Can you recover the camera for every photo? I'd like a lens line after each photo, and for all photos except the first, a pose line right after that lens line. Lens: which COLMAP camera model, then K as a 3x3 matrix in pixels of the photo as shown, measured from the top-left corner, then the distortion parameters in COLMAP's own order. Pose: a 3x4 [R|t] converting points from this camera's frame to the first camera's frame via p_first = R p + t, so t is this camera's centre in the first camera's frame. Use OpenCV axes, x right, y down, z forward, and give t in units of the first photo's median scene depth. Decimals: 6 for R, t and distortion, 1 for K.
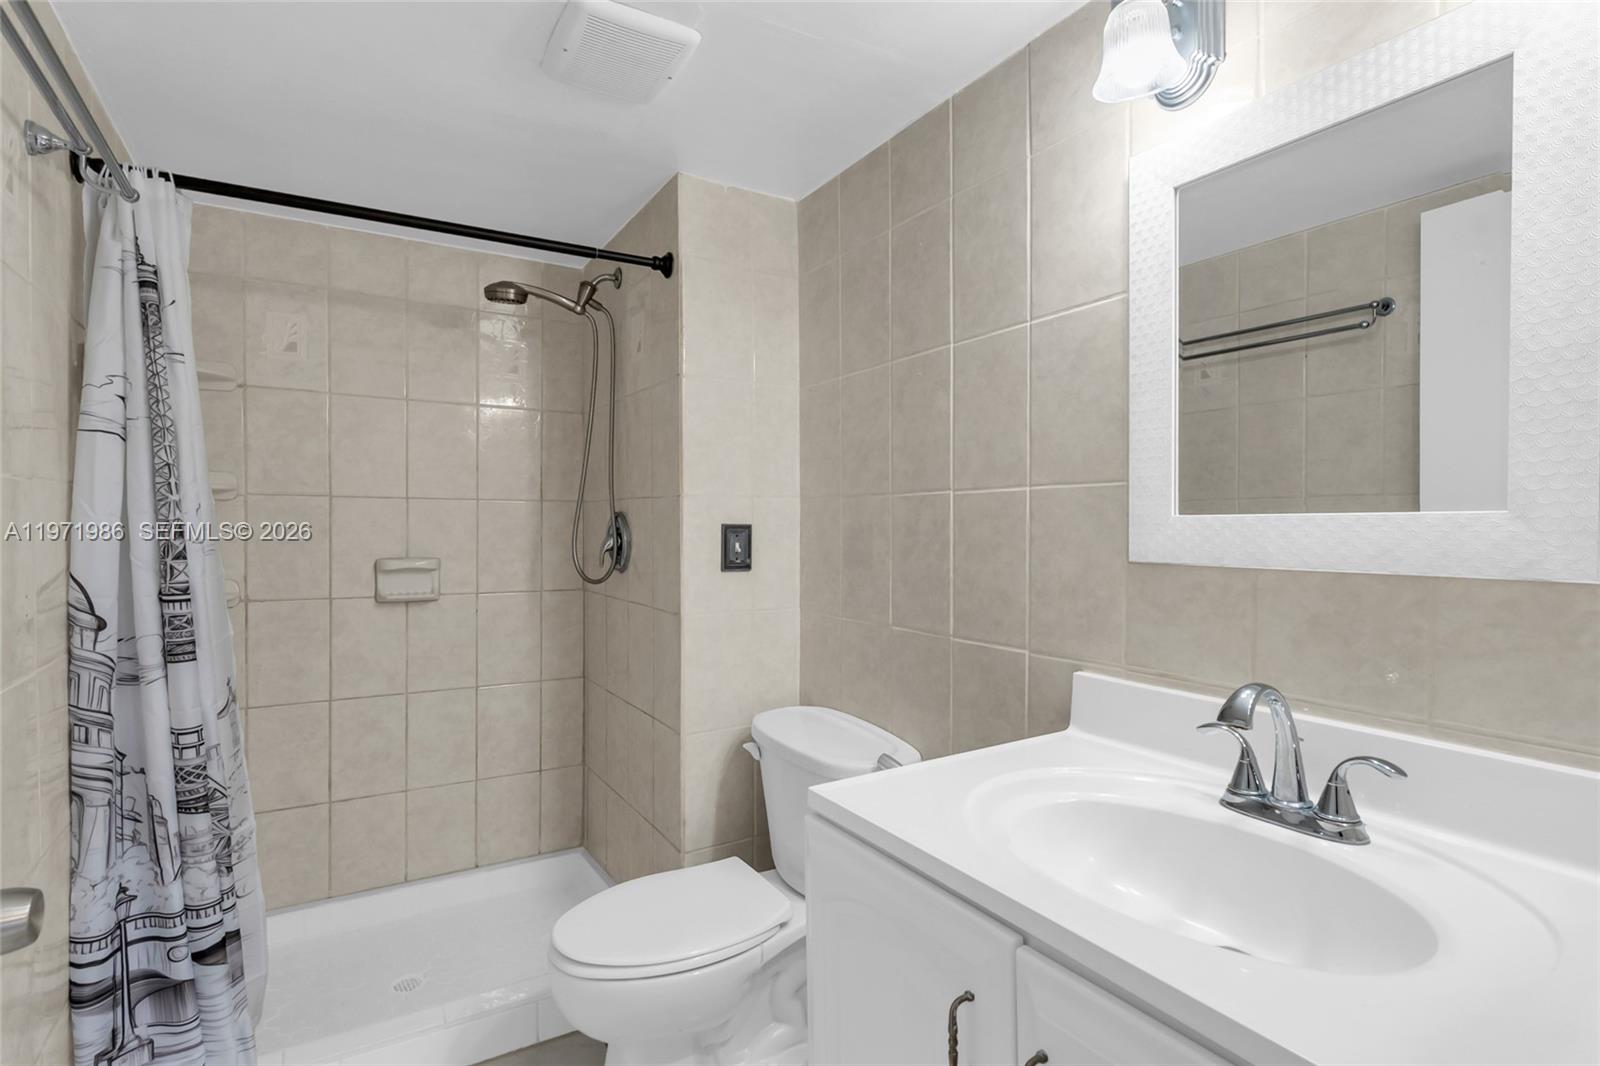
lens RADIAL K [[777.9, 0, 800.4], [0, 777.9, 533.9], [0, 0, 1]] dist [-0.001387, -0.000479]
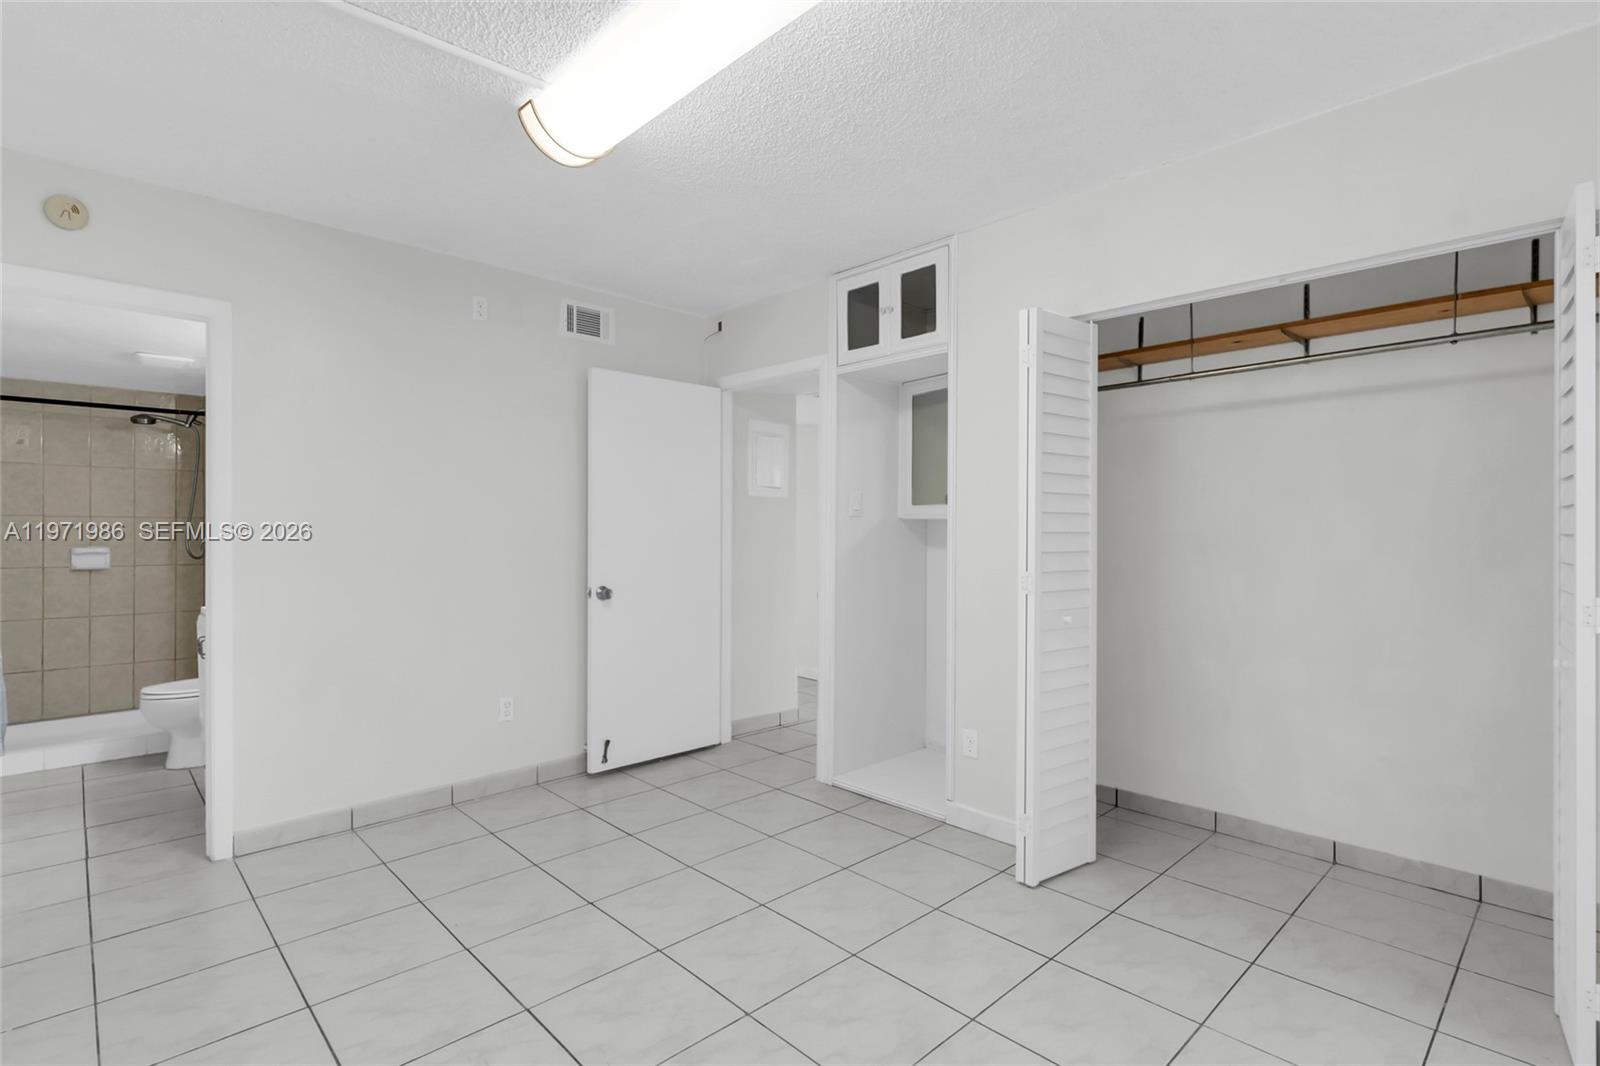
lens RADIAL K [[777.9, 0, 798.7], [0, 777.9, 527.3], [0, 0, 1]] dist [-0.001387, -0.000479]
pose [[0.975366, -0.001086, 0.220592, 0.835679], [0.002667, 0.999973, -0.006873, -0.001768], [-0.220578, 0.007292, 0.975342, -1.353480]]
